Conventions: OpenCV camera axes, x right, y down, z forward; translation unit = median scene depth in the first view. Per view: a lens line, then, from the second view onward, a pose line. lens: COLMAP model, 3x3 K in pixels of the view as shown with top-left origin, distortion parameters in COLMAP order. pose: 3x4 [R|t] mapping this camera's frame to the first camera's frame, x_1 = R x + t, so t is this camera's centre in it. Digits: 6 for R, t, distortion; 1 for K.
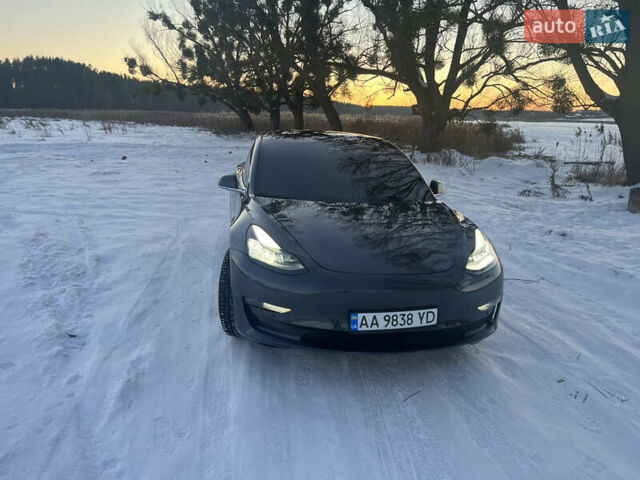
lens RADIAL K [[472.6, 0, 320.0], [0, 472.6, 240.0], [0, 0, 1]] dist [0.081957, -0.110360]
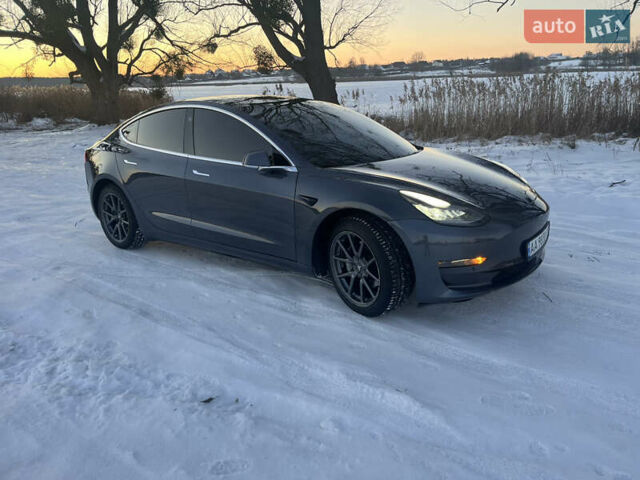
lens RADIAL K [[472.6, 0, 320.0], [0, 472.6, 240.0], [0, 0, 1]] dist [0.081957, -0.110360]
pose [[0.737054, -0.257197, 0.624980, -0.205161], [0.217280, 0.965839, 0.141226, -0.024290], [-0.639953, 0.031704, 0.767760, 0.091641]]
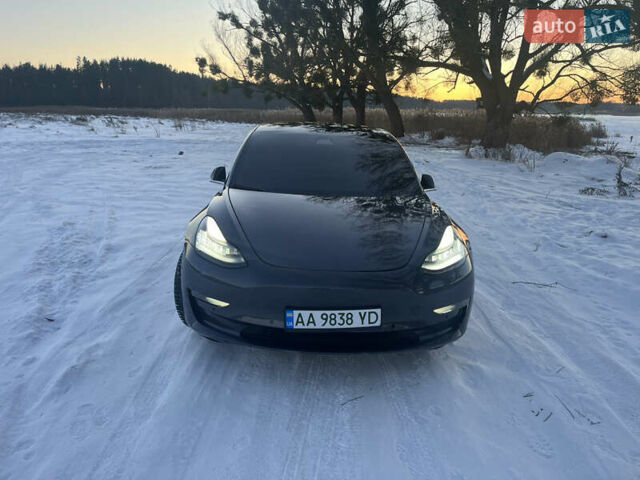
lens RADIAL K [[474.3, 0, 322.2], [0, 474.3, 238.6], [0, 0, 1]] dist [0.082466, -0.110328]
pose [[0.990338, 0.025232, -0.136362, 0.054516], [-0.024682, 0.999679, 0.005723, 0.000651], [0.136463, -0.002302, 0.990643, 0.011932]]
